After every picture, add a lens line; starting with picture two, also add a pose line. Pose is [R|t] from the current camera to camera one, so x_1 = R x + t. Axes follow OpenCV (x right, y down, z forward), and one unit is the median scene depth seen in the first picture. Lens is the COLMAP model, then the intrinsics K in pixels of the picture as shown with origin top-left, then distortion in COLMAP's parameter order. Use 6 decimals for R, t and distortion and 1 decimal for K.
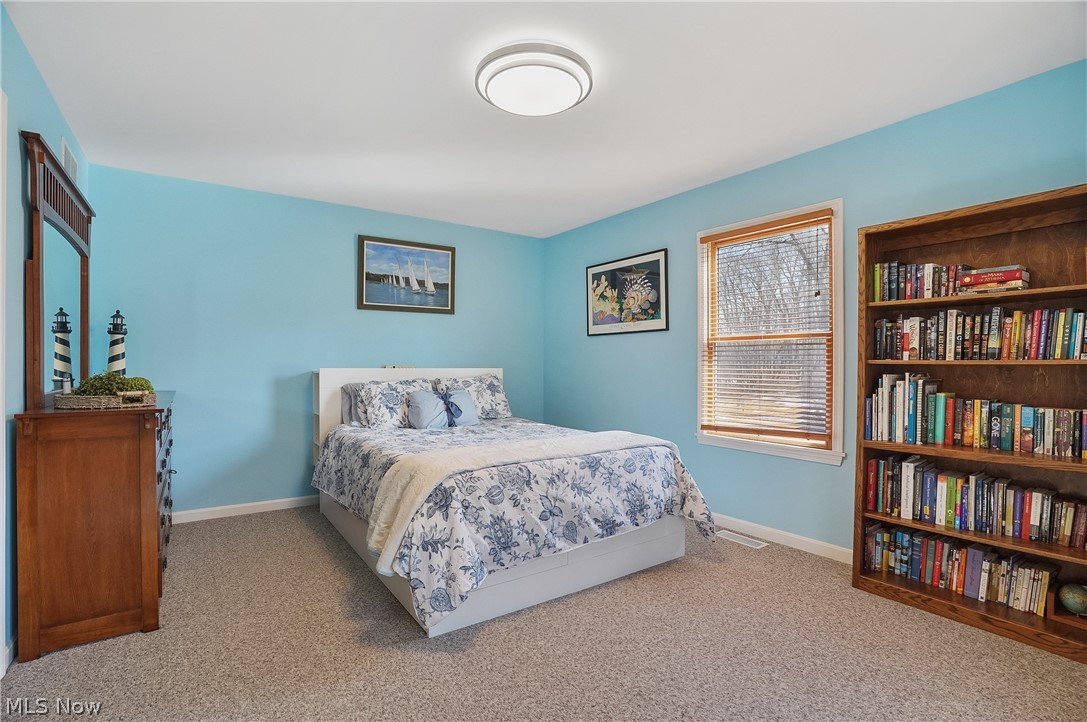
lens RADIAL K [[505.1, 0, 539.0], [0, 505.1, 369.5], [0, 0, 1]] dist [-0.070387, 0.028219]
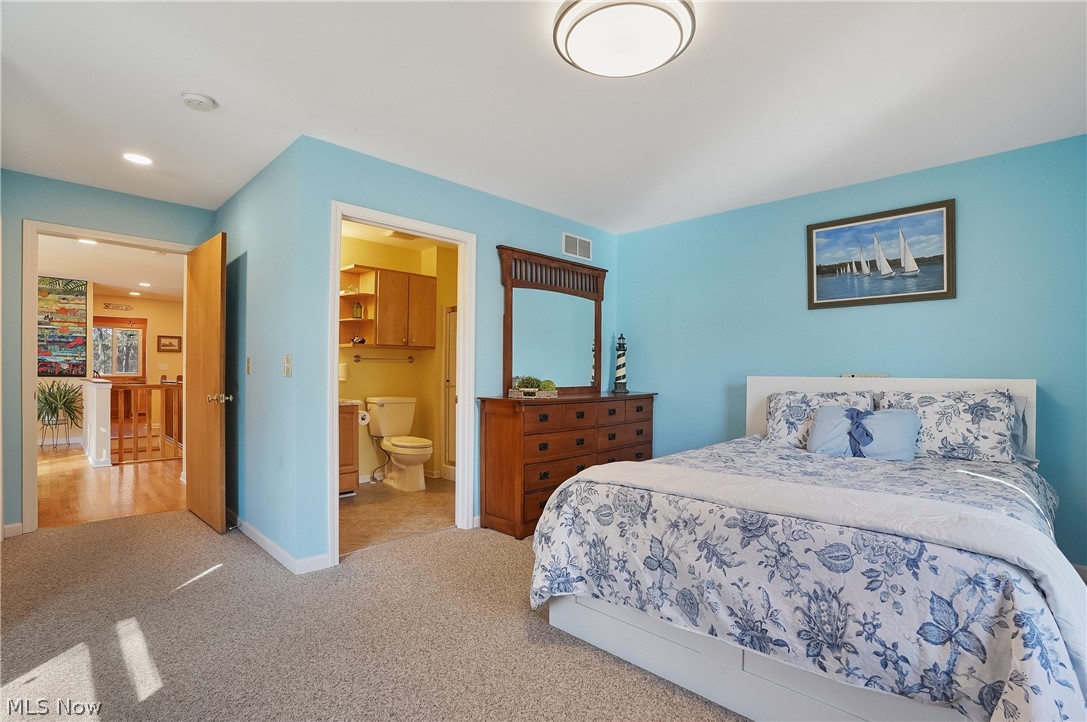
lens RADIAL K [[505.1, 0, 539.0], [0, 505.1, 369.5], [0, 0, 1]] dist [-0.070387, 0.028219]
pose [[0.187573, -0.005397, -0.982236, 0.619845], [-0.012932, 0.999885, -0.007964, -0.002820], [0.982166, 0.014196, 0.187482, 0.564462]]
